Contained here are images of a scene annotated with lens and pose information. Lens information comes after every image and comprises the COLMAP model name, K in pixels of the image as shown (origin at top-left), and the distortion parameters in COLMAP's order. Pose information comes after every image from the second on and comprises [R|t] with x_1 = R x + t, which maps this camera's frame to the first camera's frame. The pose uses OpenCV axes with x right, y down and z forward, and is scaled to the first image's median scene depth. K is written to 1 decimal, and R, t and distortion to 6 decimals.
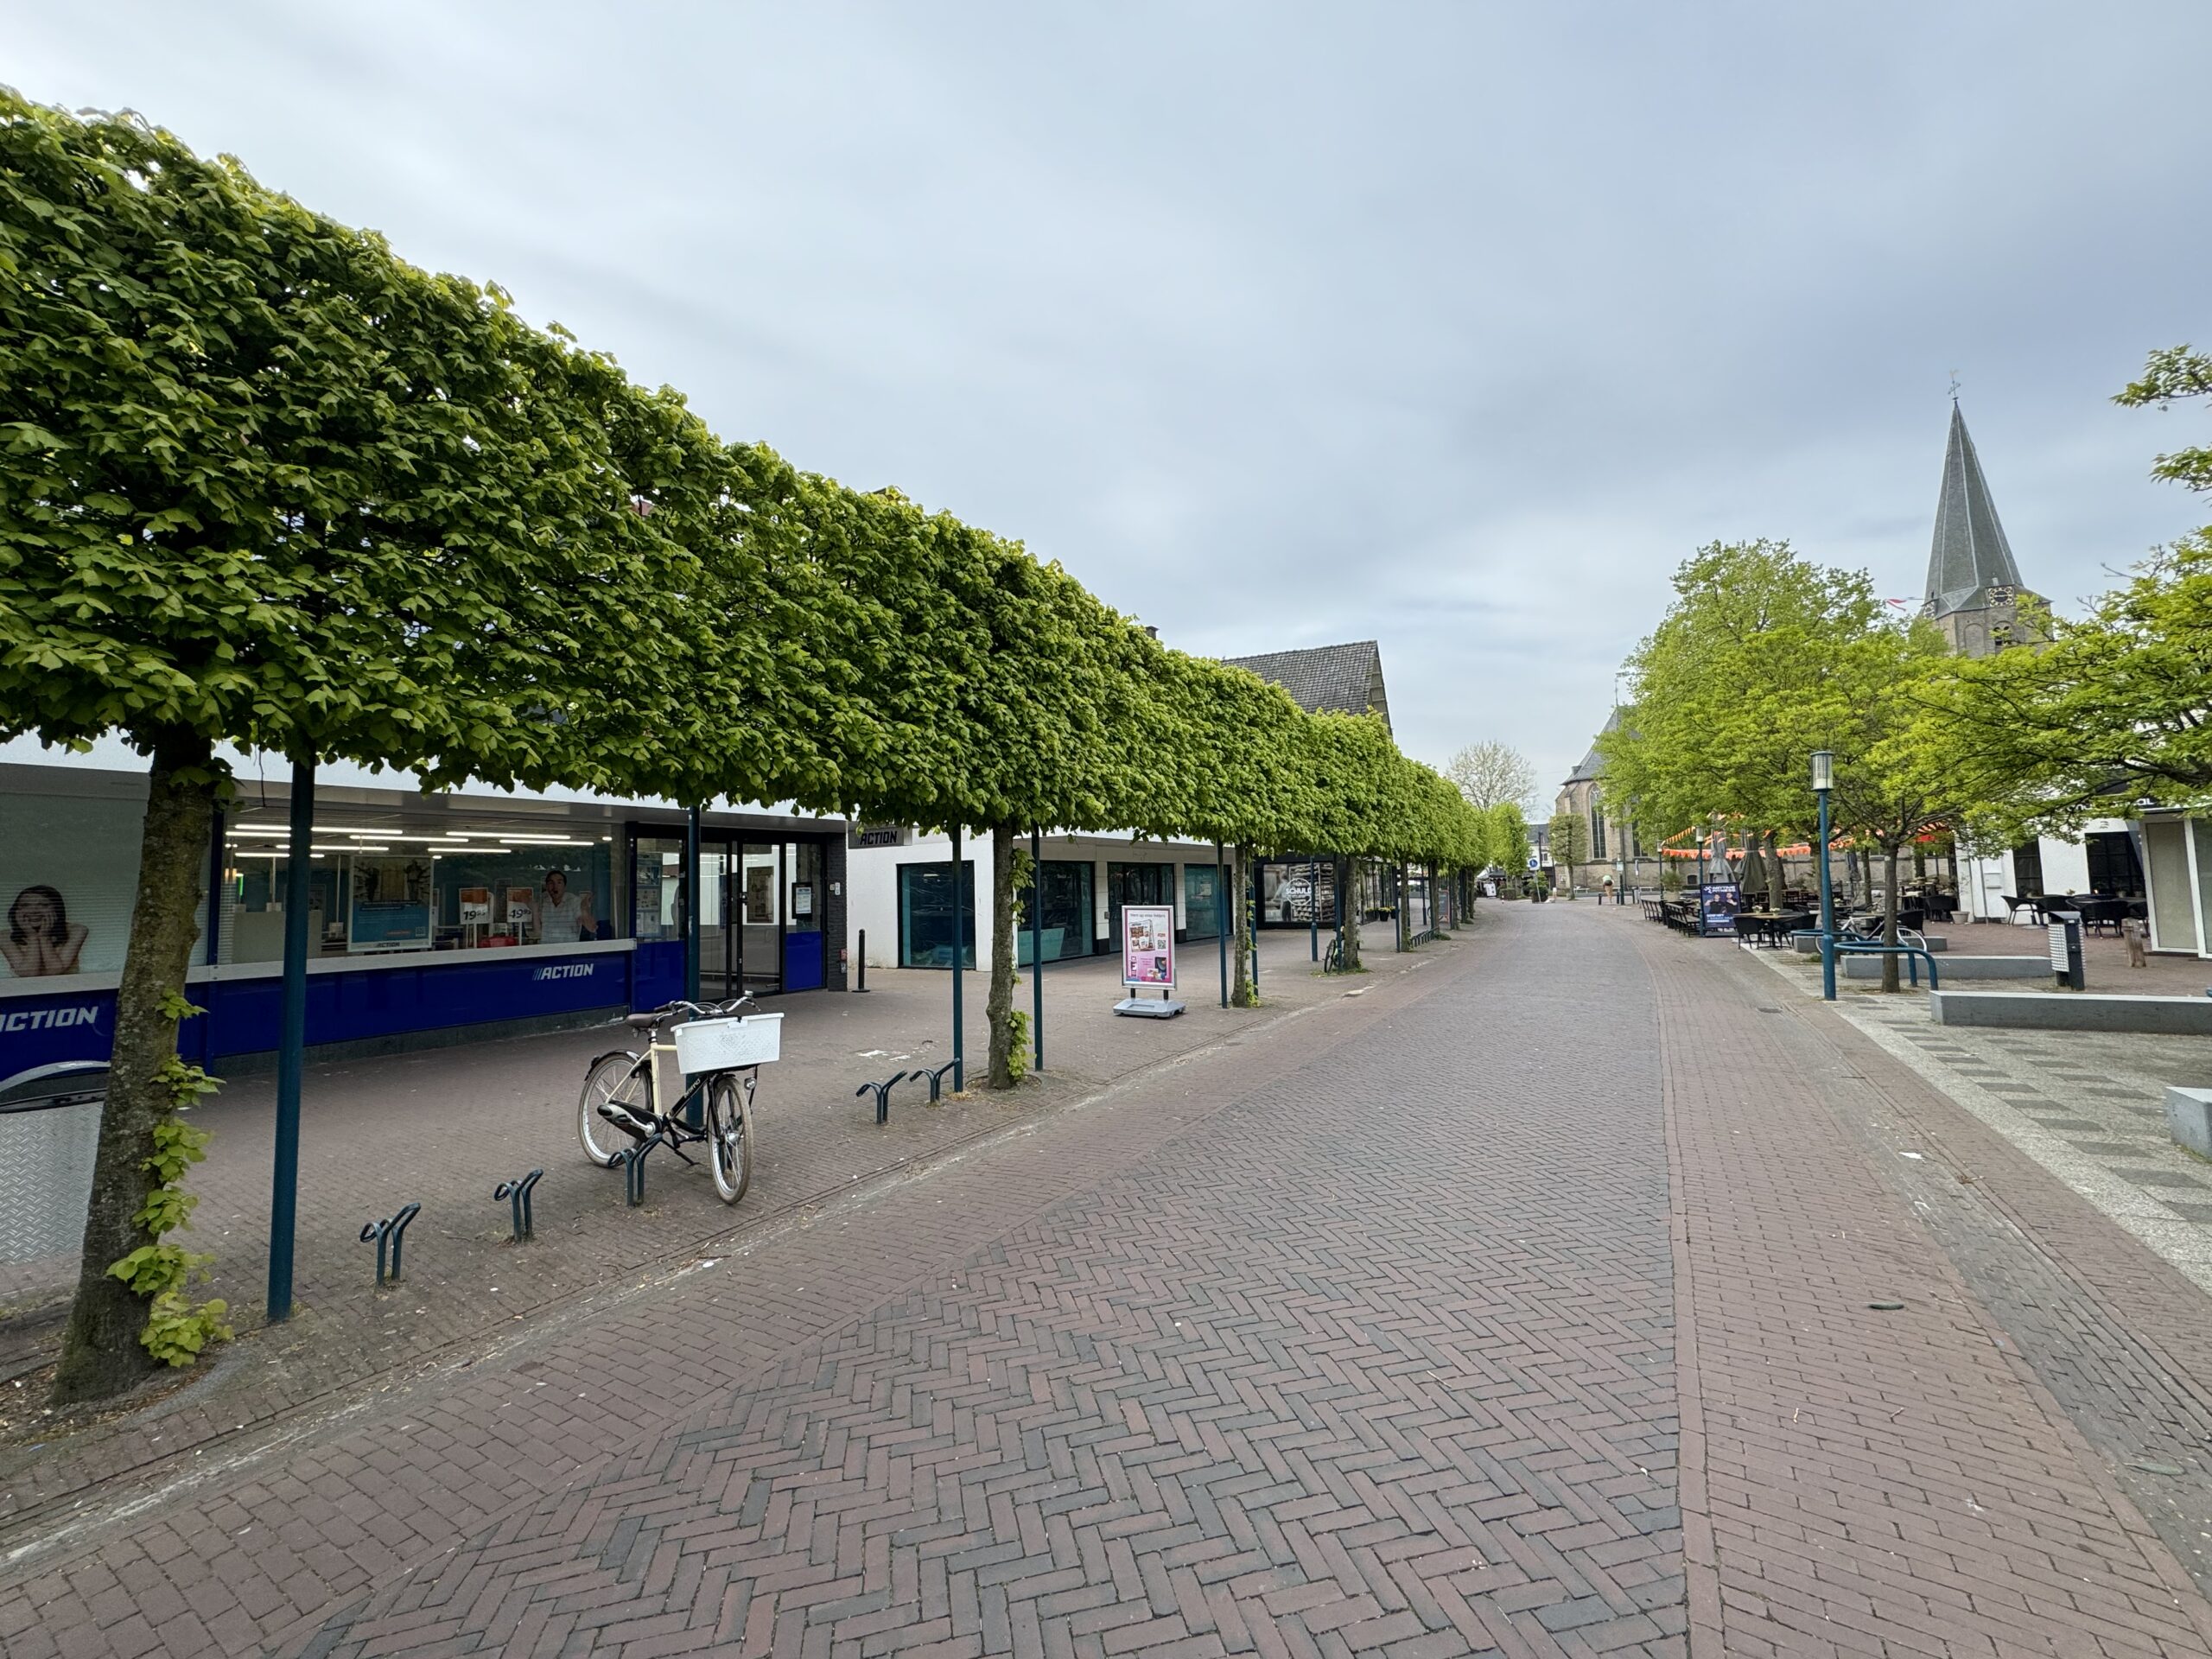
lens RADIAL K [[883.9, 0, 1102.0], [0, 883.9, 829.0], [0, 0, 1]] dist [0.000935, -0.000016]
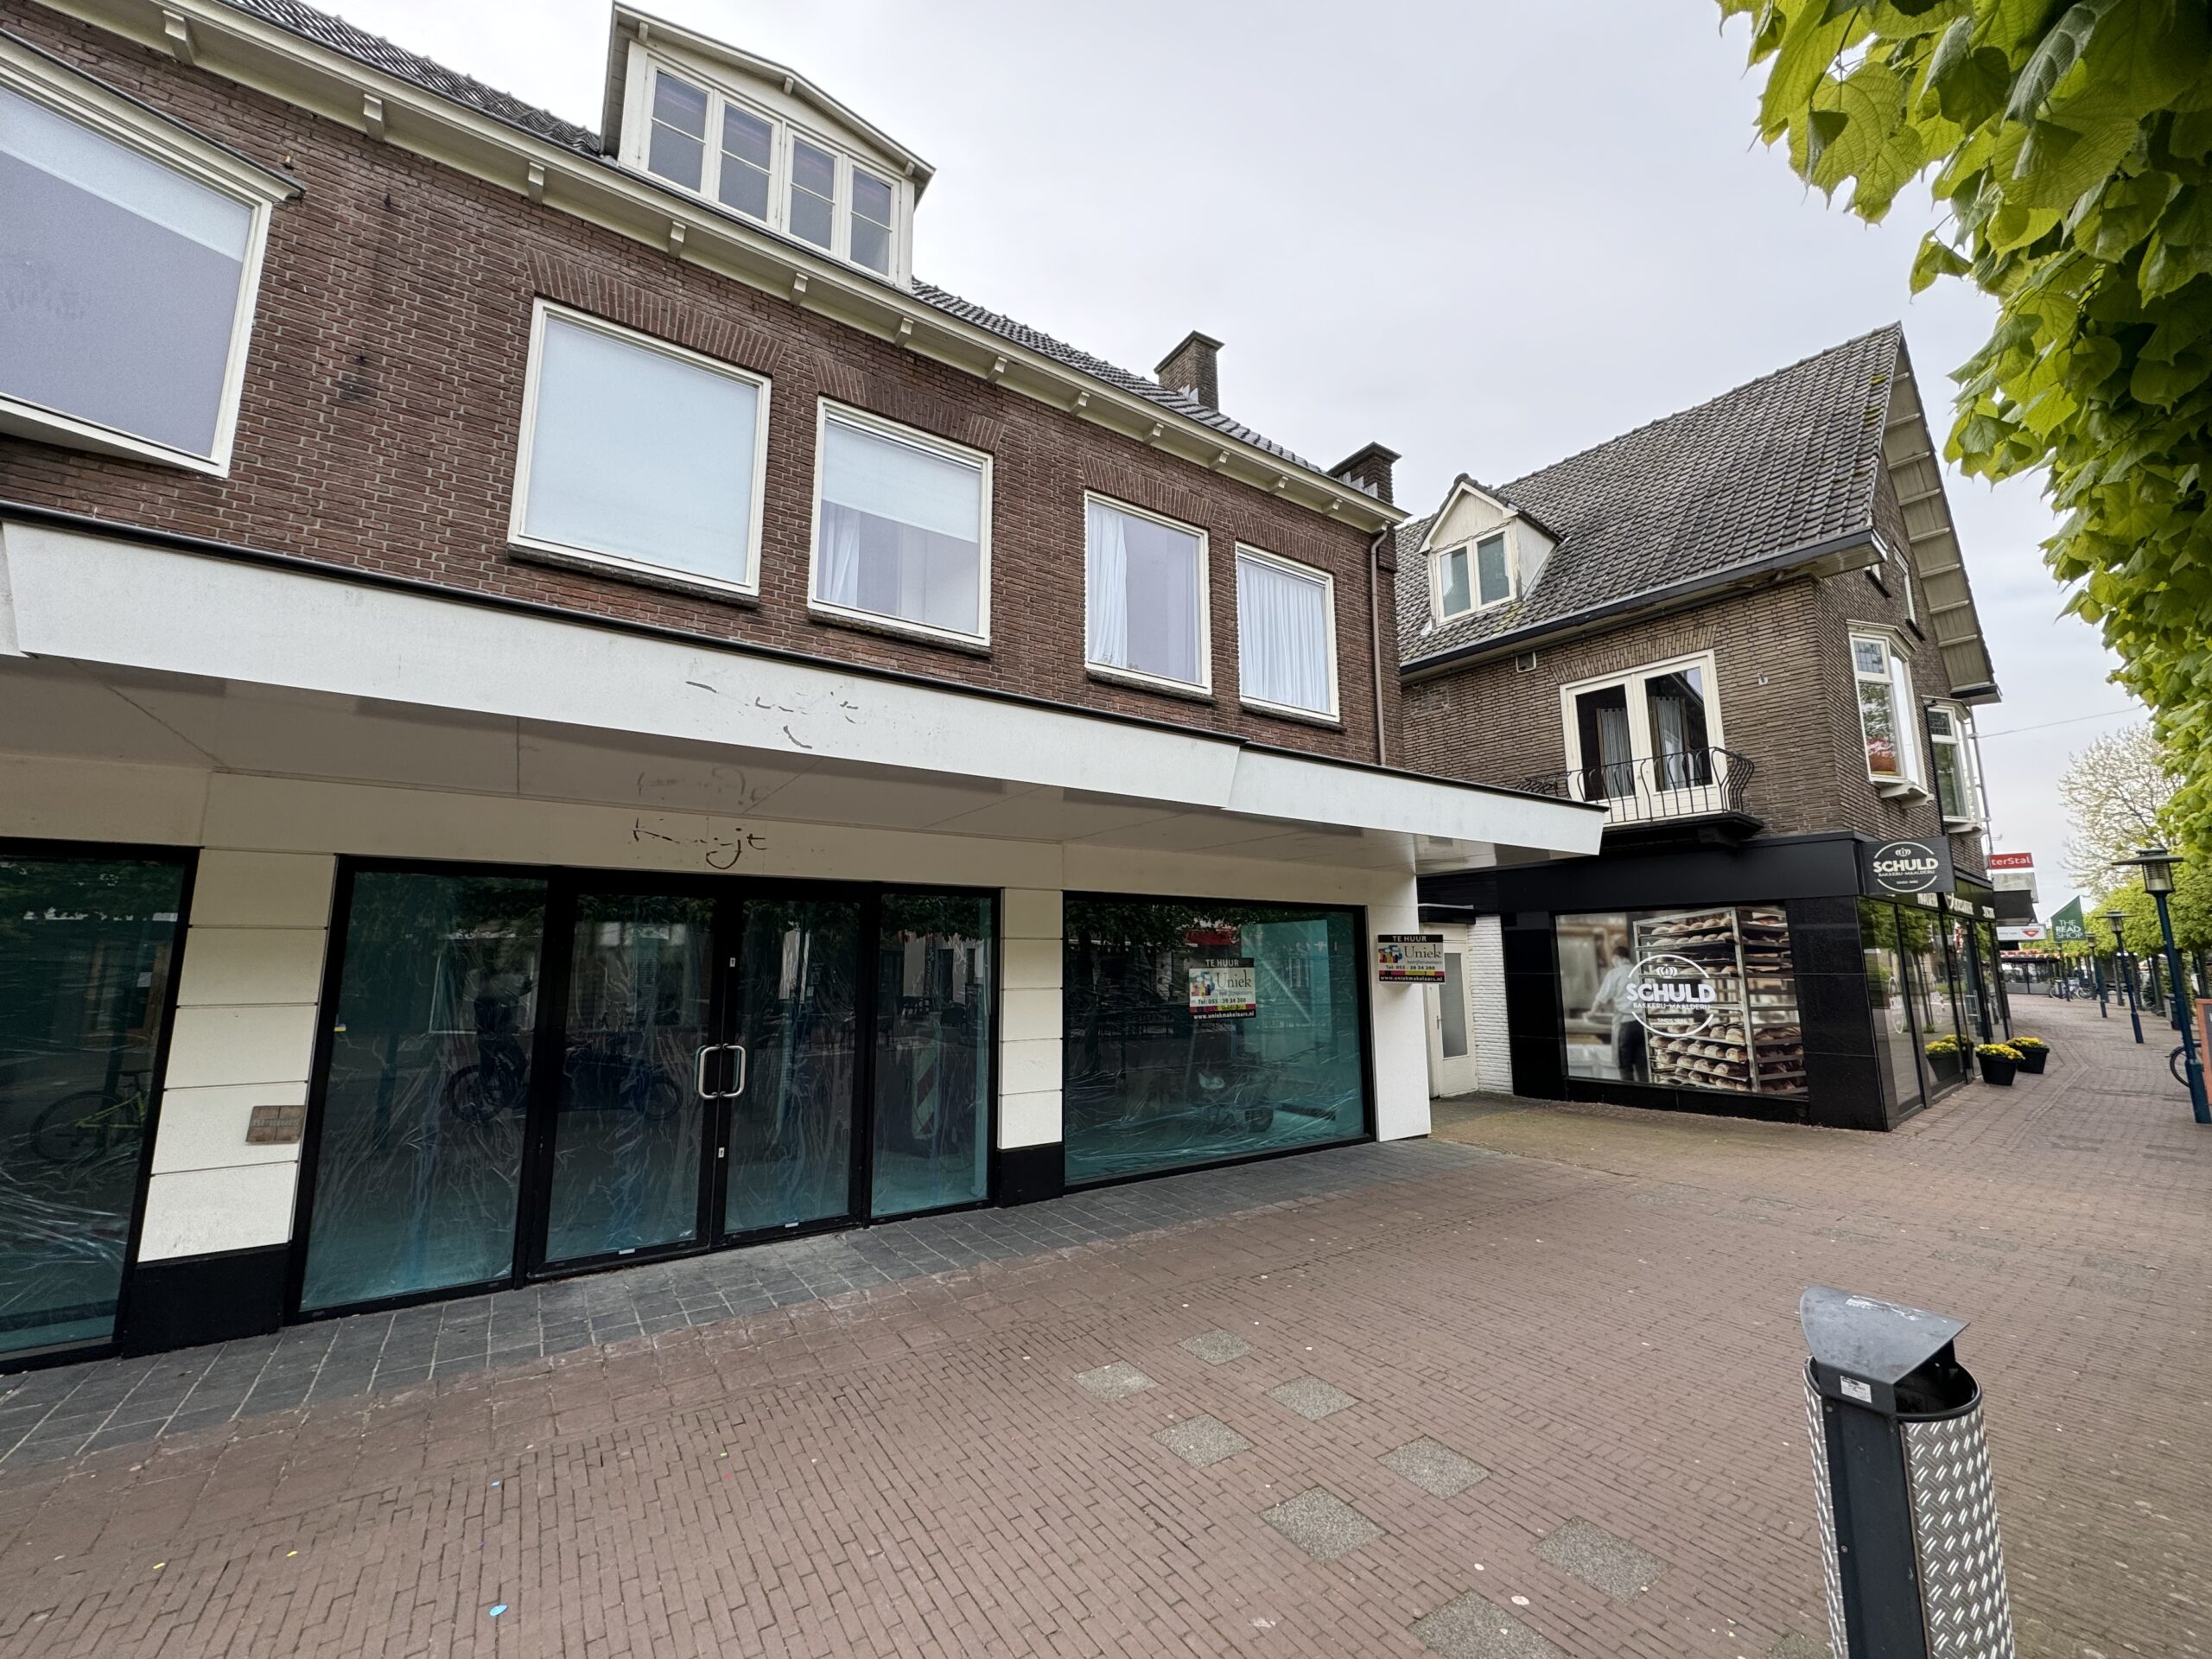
lens RADIAL K [[883.9, 0, 1114.5], [0, 883.9, 828.8], [0, 0, 1]] dist [0.000935, -0.000016]
pose [[0.904816, -0.036108, -0.424270, 0.178353], [0.005183, 0.997258, -0.073819, 0.032252], [0.425772, 0.064593, 0.902522, 0.611706]]
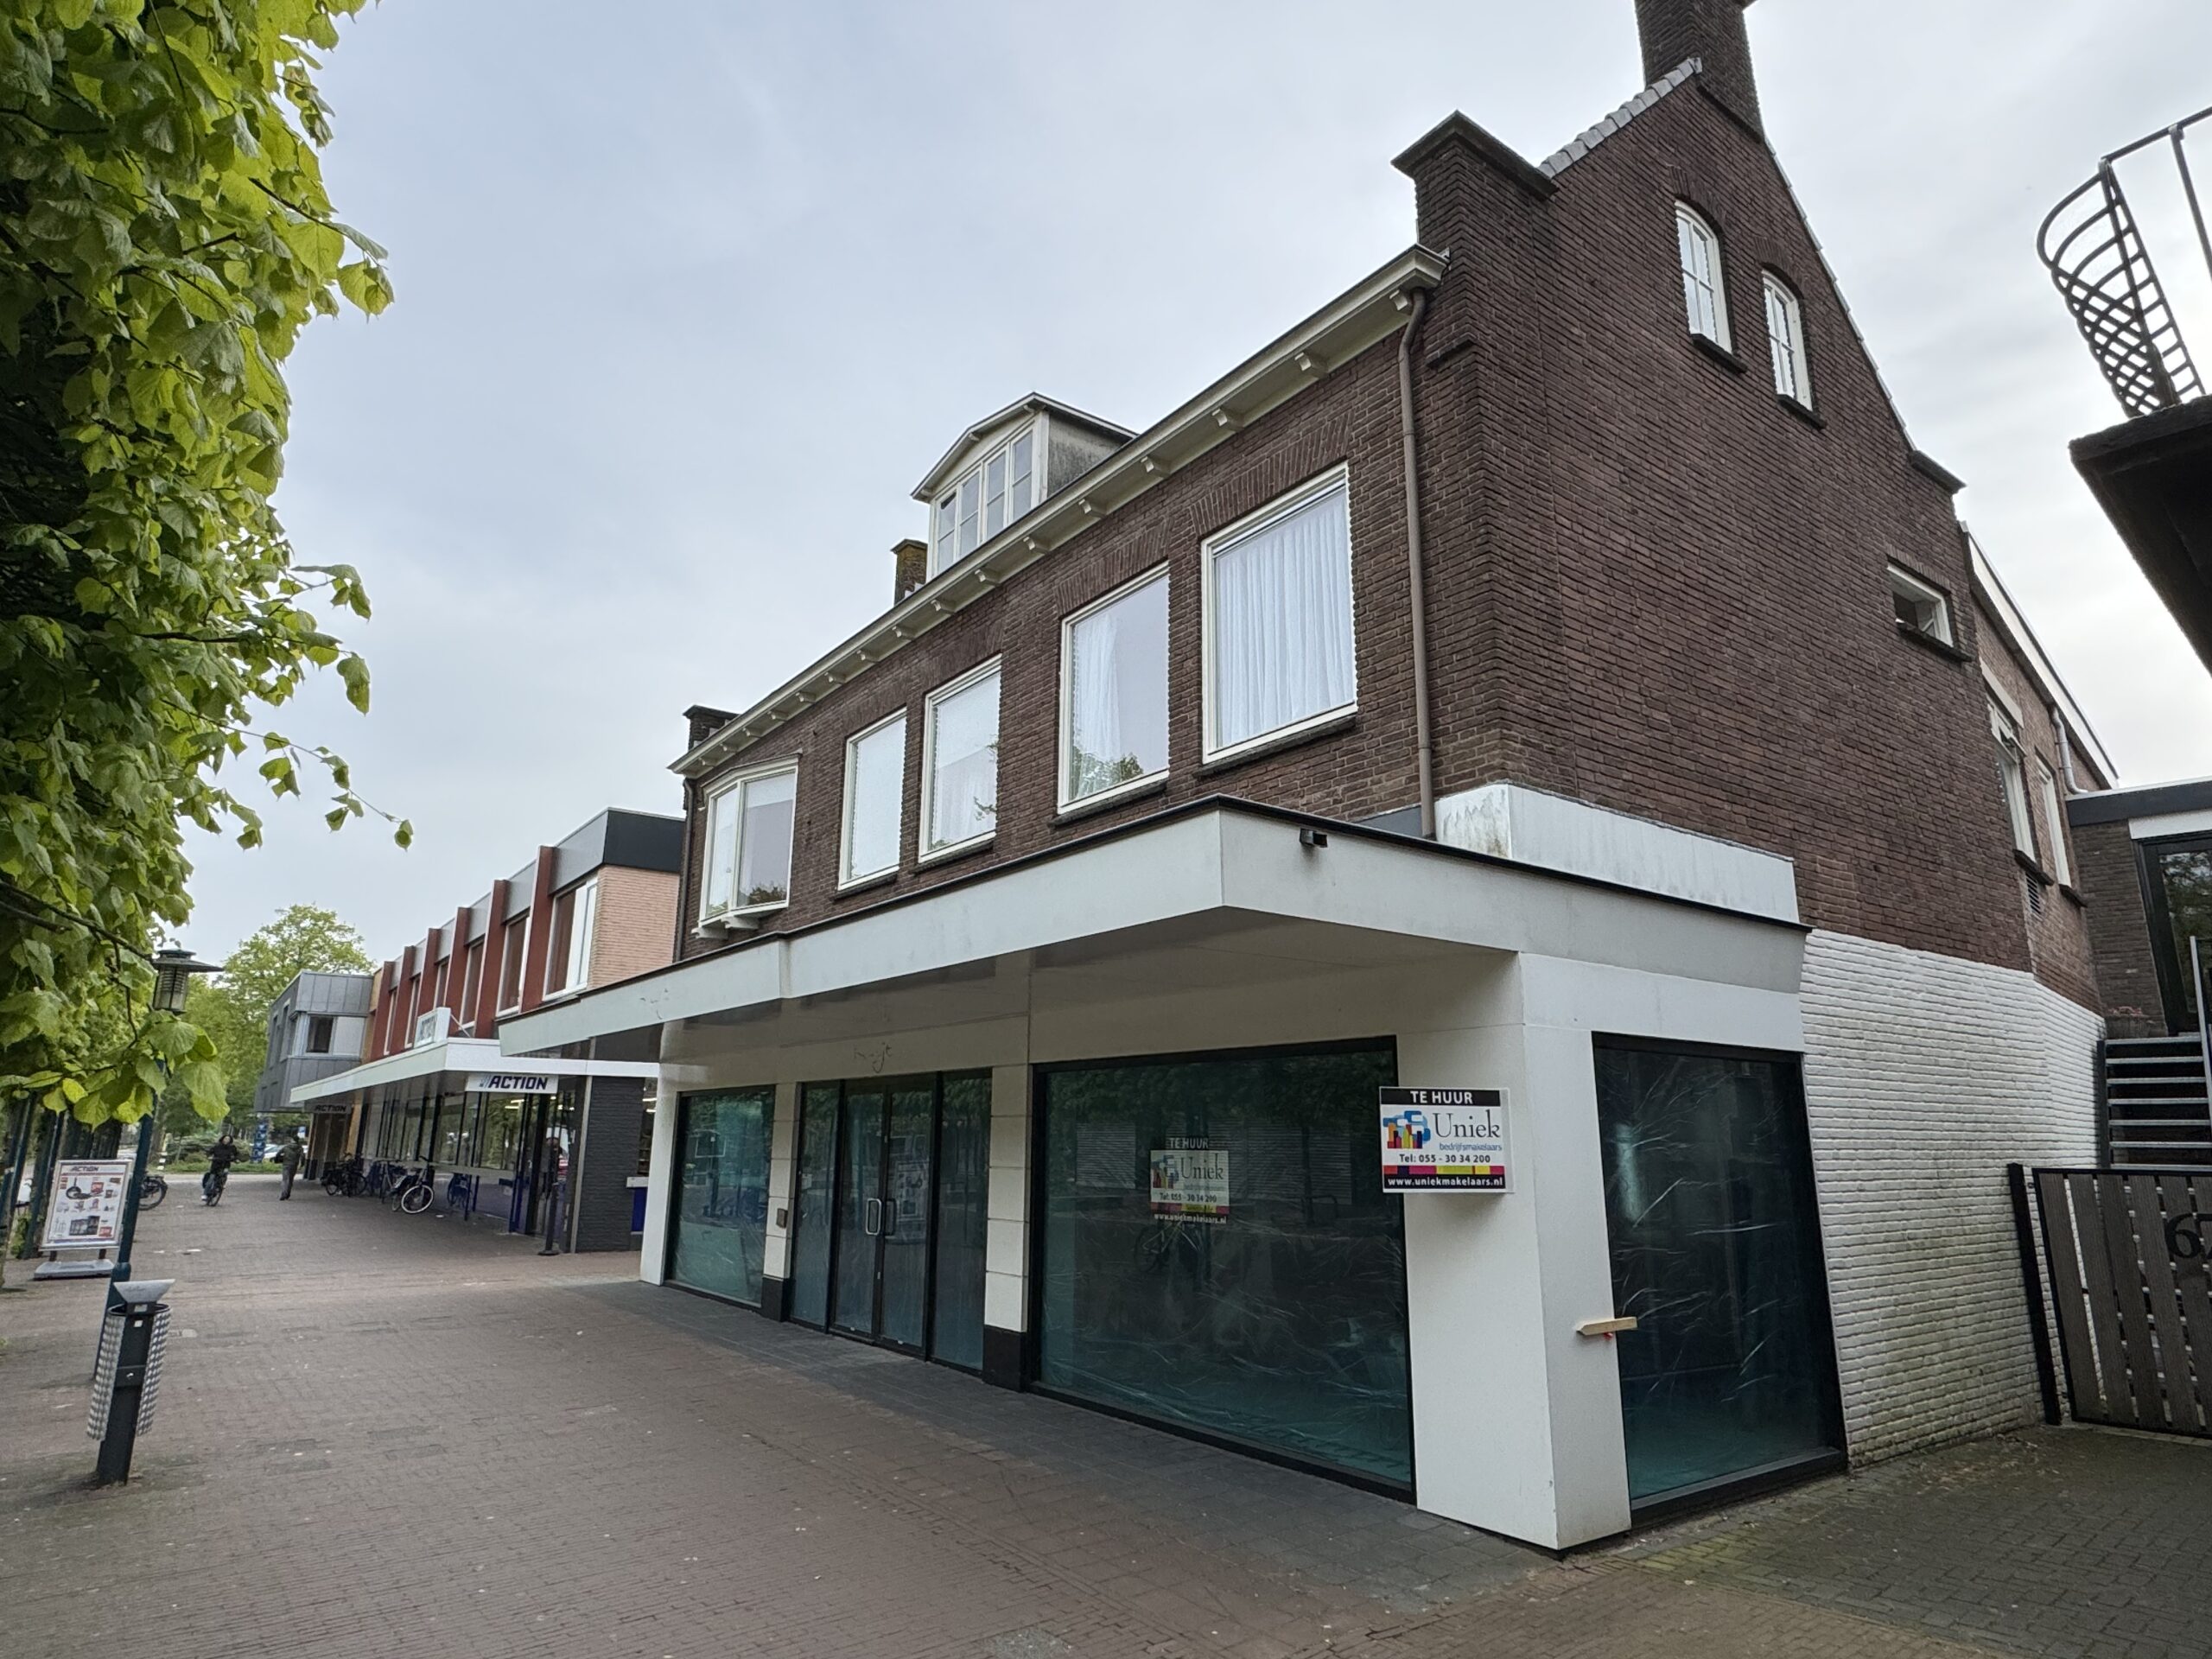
lens RADIAL K [[1269.8, 0, 1112.2], [0, 1269.8, 822.6], [0, 0, 1]] dist [-0.000554, -0.000760]
pose [[-0.381427, -0.195368, -0.903518, 0.345142], [0.069172, 0.968639, -0.238651, 0.048936], [0.921807, -0.153526, -0.355951, 0.934345]]
